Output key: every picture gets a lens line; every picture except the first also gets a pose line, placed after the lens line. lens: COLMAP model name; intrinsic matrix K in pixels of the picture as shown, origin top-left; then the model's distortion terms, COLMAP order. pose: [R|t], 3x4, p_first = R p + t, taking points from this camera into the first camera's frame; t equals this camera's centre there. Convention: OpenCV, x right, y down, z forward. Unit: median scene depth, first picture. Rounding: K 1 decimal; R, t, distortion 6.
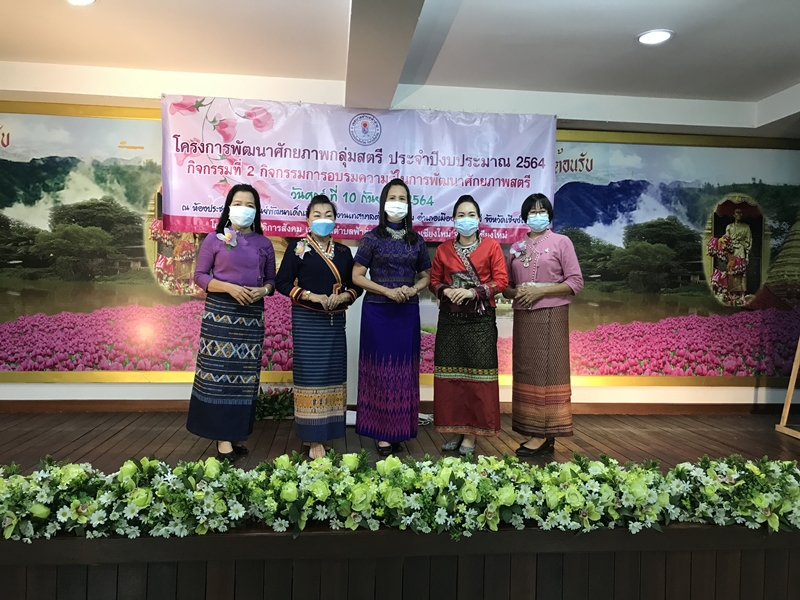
lens RADIAL K [[671.7, 0, 399.1], [0, 671.7, 300.3], [0, 0, 1]] dist [-0.018174, 0.048678]
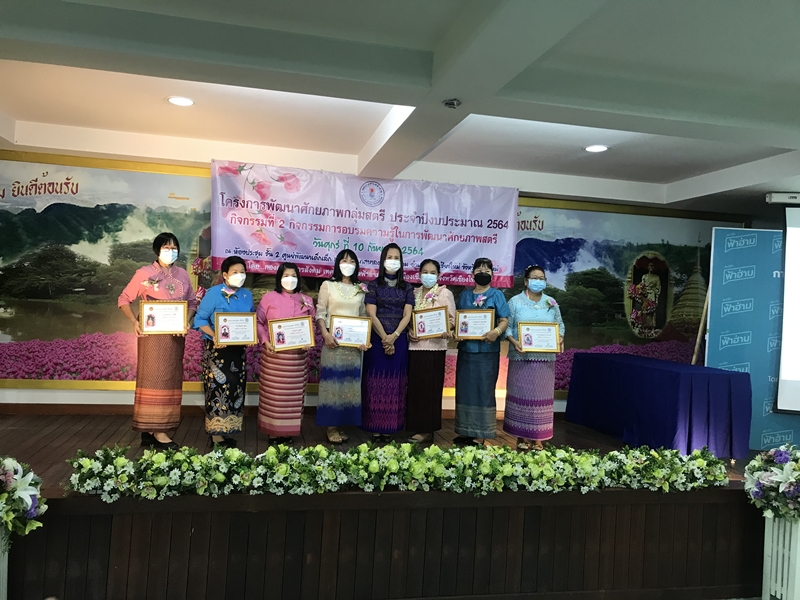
lens RADIAL K [[671.7, 0, 399.1], [0, 671.7, 295.5], [0, 0, 1]] dist [-0.018174, 0.048678]
pose [[0.993737, 0.030312, 0.107558, -0.129643], [-0.028409, 0.999412, -0.019187, -0.039794], [-0.108077, 0.016012, 0.994014, -0.262048]]
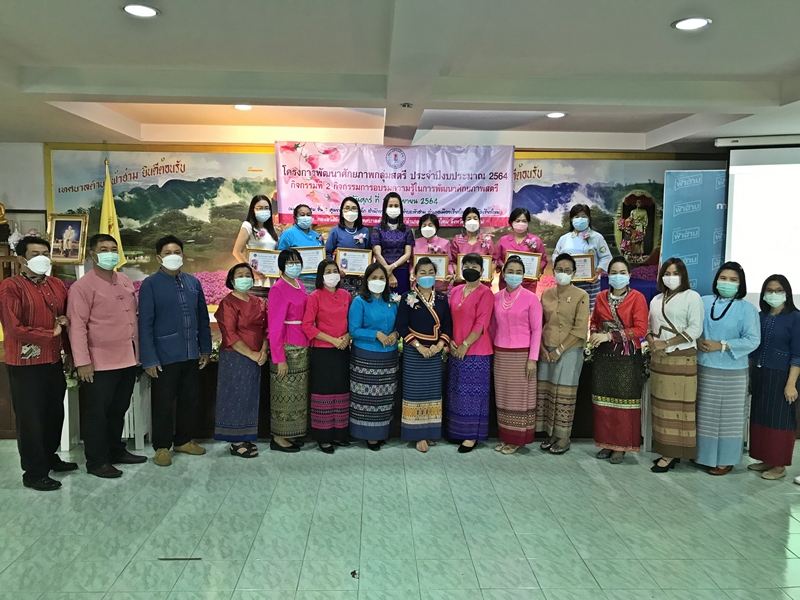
lens RADIAL K [[671.7, 0, 397.5], [0, 671.7, 297.5], [0, 0, 1]] dist [-0.018174, 0.048678]
pose [[0.997787, -0.004220, -0.066362, 0.061626], [0.008891, 0.997490, 0.070240, -0.029309], [0.065899, -0.070675, 0.995320, -0.663667]]
